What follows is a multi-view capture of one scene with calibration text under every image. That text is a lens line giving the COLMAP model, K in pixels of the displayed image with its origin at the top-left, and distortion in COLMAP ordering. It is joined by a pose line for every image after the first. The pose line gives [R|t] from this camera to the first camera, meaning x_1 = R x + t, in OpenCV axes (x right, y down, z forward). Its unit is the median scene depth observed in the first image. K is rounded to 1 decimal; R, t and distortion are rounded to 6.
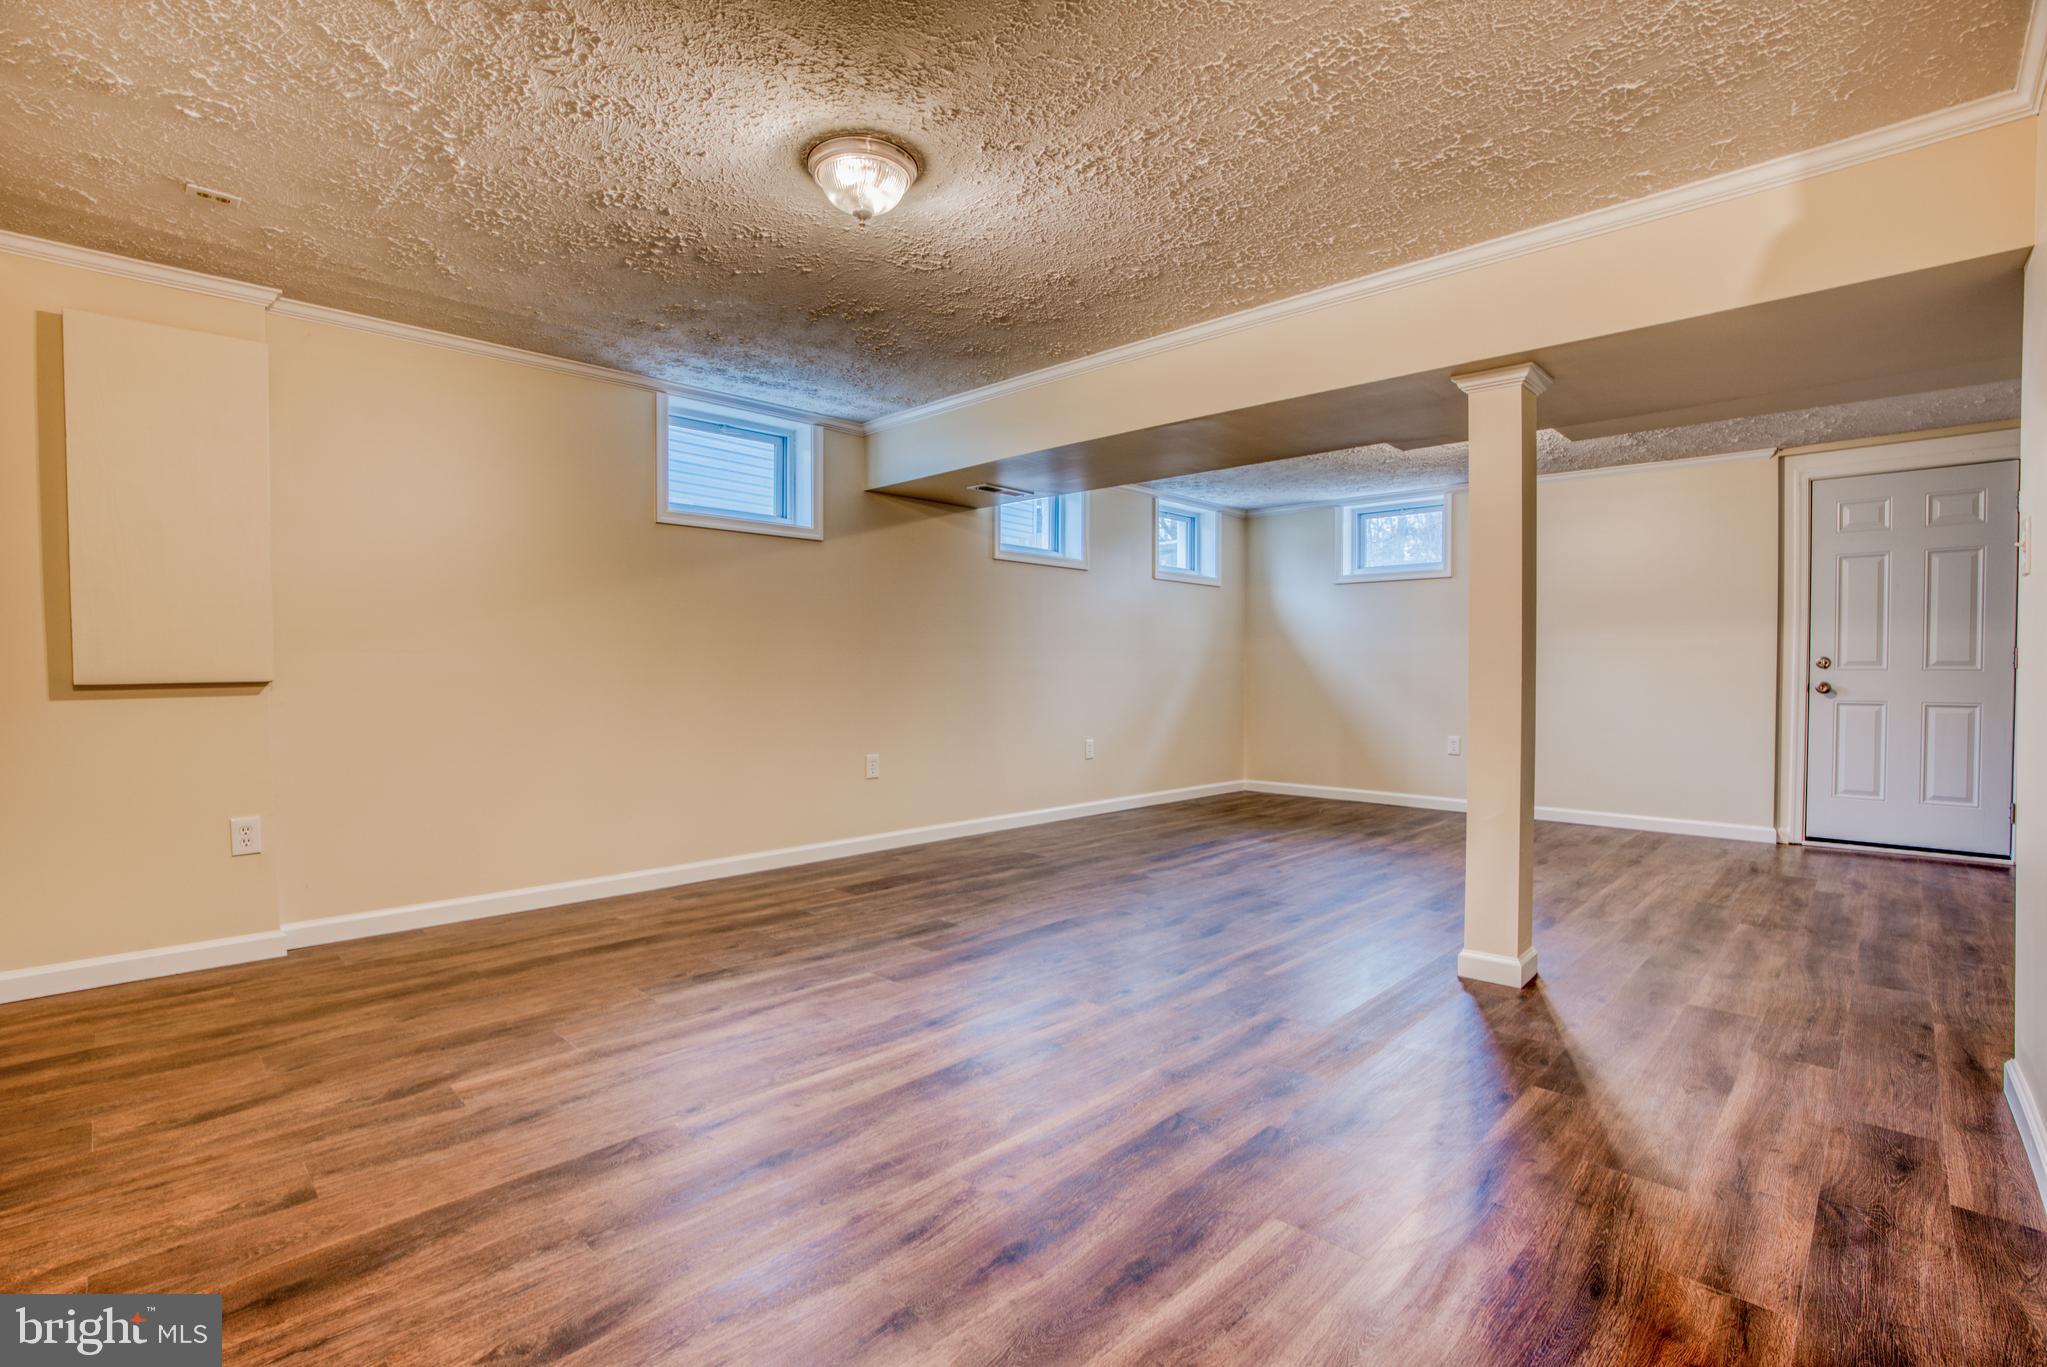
lens RADIAL K [[947.0, 0, 1011.9], [0, 947.0, 691.5], [0, 0, 1]] dist [-0.061849, 0.022053]
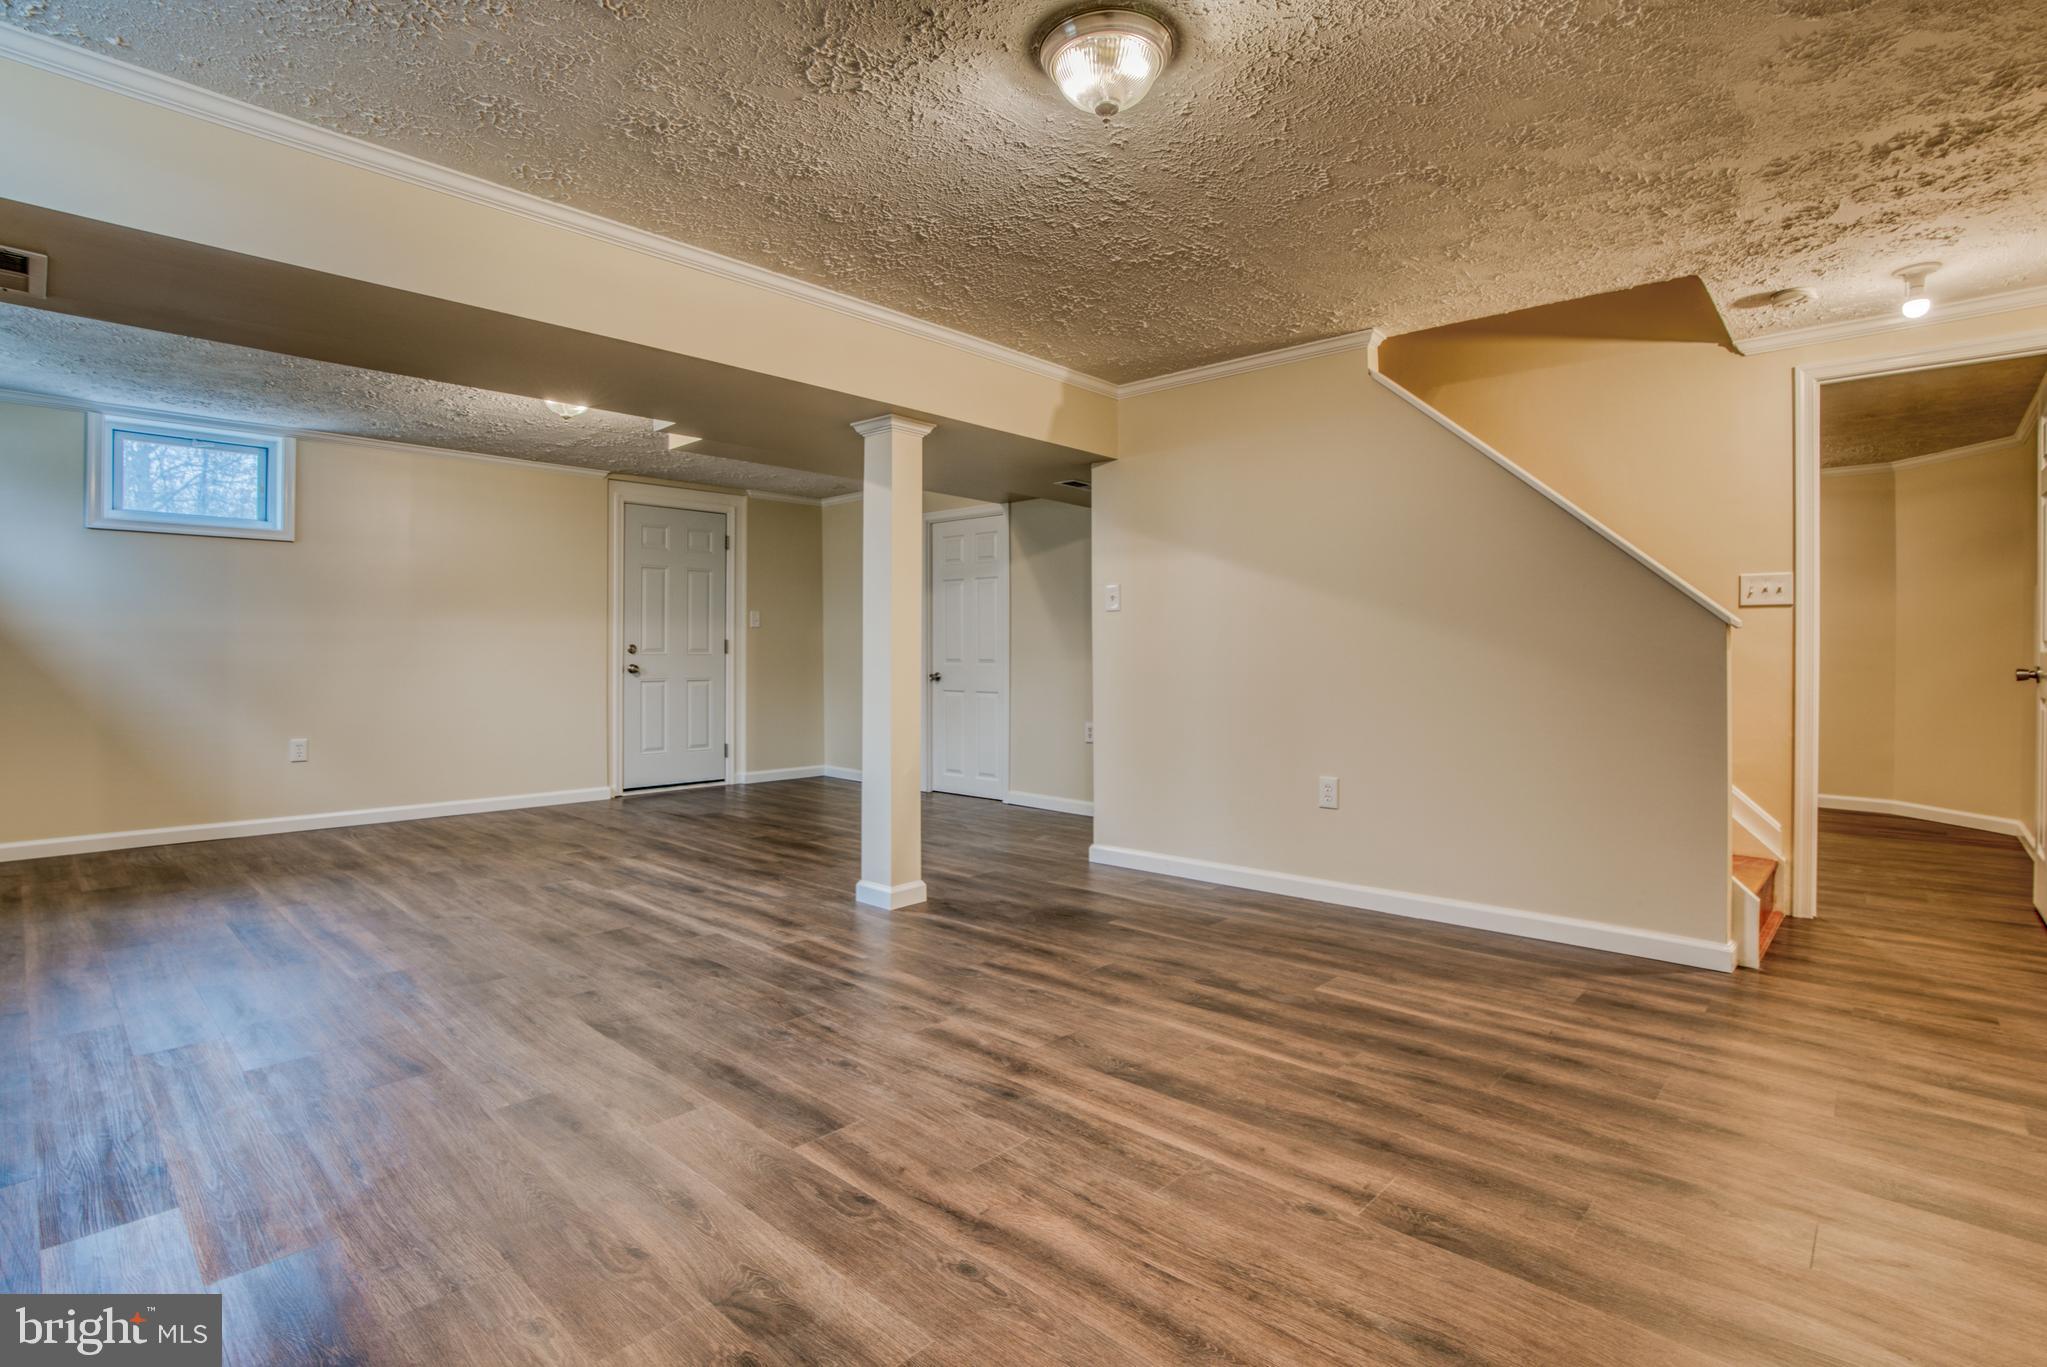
lens RADIAL K [[972.9, 0, 999.4], [0, 972.9, 687.2], [0, 0, 1]] dist [-0.073936, 0.025421]
pose [[-0.017641, -0.034994, 0.999232, -0.993155], [0.021618, 0.999140, 0.035372, -0.032828], [-0.999611, 0.022225, -0.016869, 1.112814]]
